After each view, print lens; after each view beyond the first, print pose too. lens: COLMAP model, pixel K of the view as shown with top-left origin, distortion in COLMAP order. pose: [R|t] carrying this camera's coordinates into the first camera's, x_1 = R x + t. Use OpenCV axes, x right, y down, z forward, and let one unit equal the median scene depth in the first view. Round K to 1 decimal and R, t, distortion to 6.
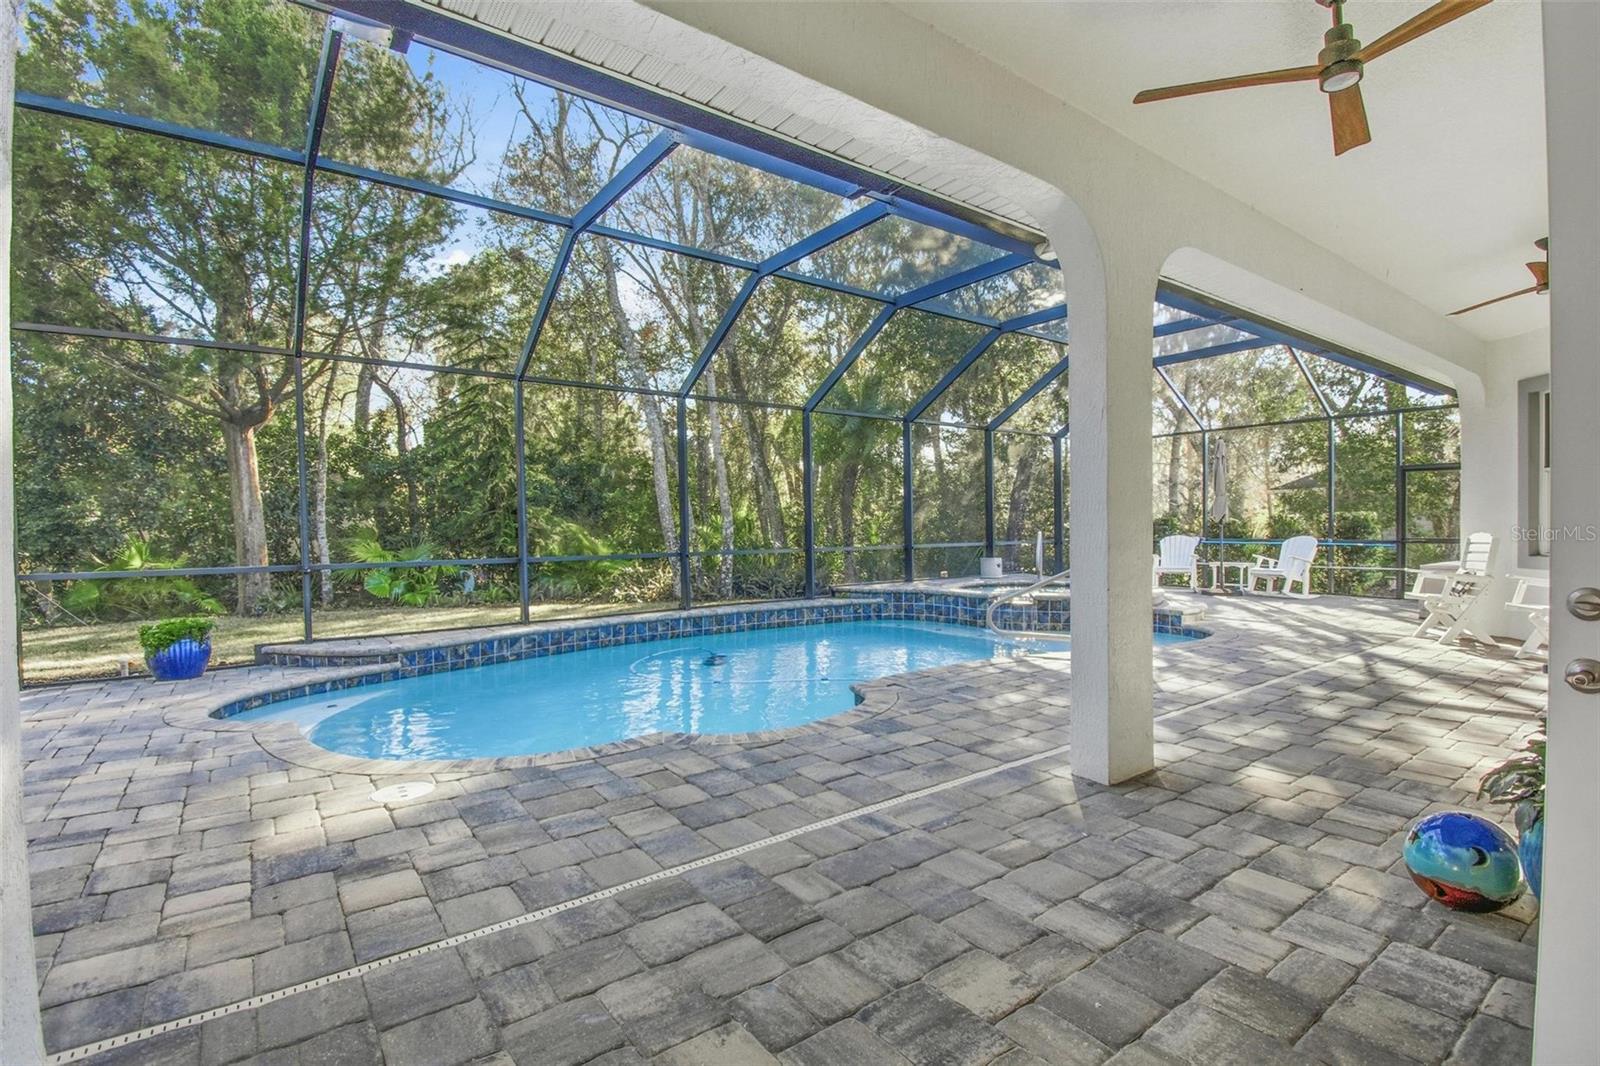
lens RADIAL K [[727.3, 0, 800.0], [0, 727.3, 533.0], [0, 0, 1]] dist [-0.025044, -0.000010]
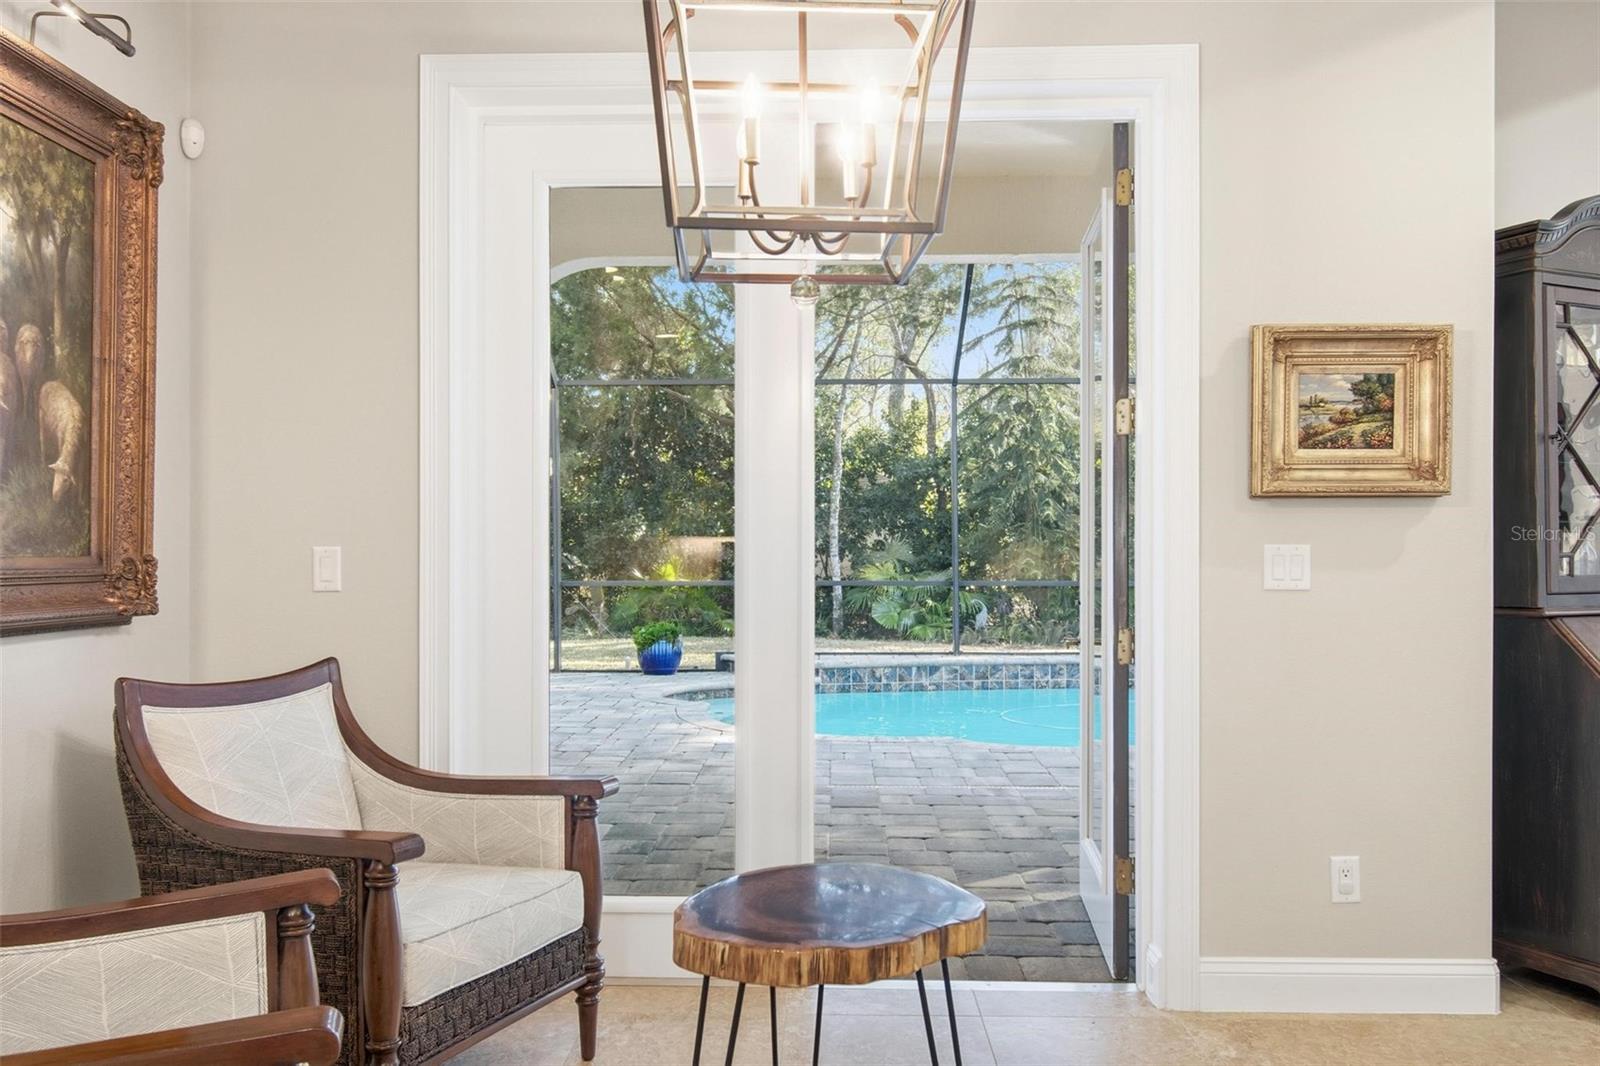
lens RADIAL K [[1207.7, 0, 800.0], [0, 1207.7, 533.0], [0, 0, 1]] dist [-0.004367, -0.003204]
pose [[0.782674, 0.003870, -0.622420, 0.414818], [-0.014055, 0.999836, -0.011458, -0.007460], [0.622273, 0.017716, 0.782600, -0.316477]]
